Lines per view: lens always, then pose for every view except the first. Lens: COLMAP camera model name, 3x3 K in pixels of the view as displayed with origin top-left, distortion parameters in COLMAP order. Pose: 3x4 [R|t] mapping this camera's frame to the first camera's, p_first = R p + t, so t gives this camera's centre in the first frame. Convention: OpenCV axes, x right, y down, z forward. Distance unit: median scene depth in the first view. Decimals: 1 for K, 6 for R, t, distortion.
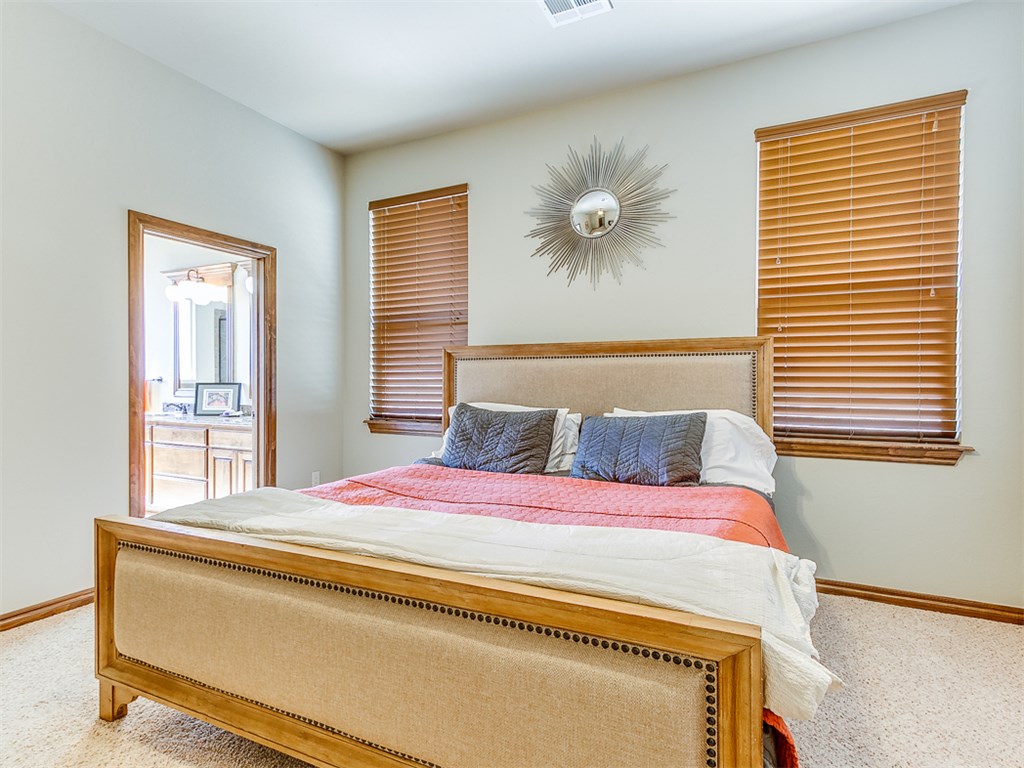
lens RADIAL K [[533.2, 0, 508.2], [0, 533.2, 385.3], [0, 0, 1]] dist [0.021677, 0.000392]
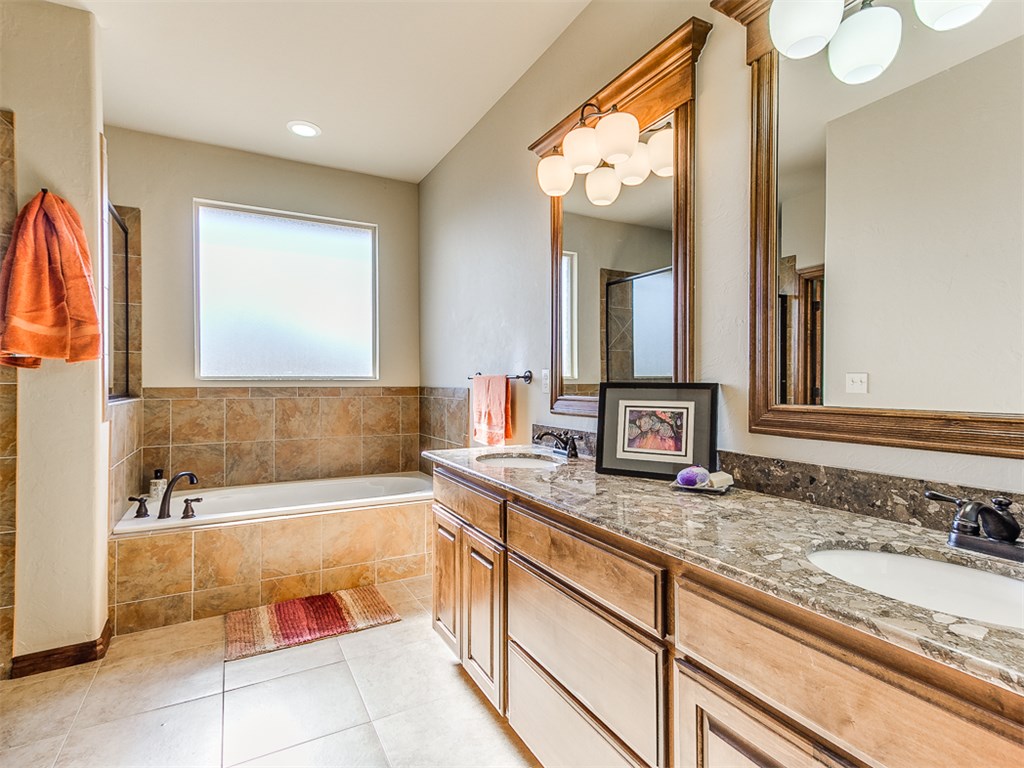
lens RADIAL K [[533.2, 0, 508.2], [0, 533.2, 385.3], [0, 0, 1]] dist [0.021677, 0.000392]
pose [[0.804941, 0.004301, -0.593339, -0.409716], [-0.003666, 0.999991, 0.002275, -0.004426], [0.593344, 0.000344, 0.804949, 0.656574]]
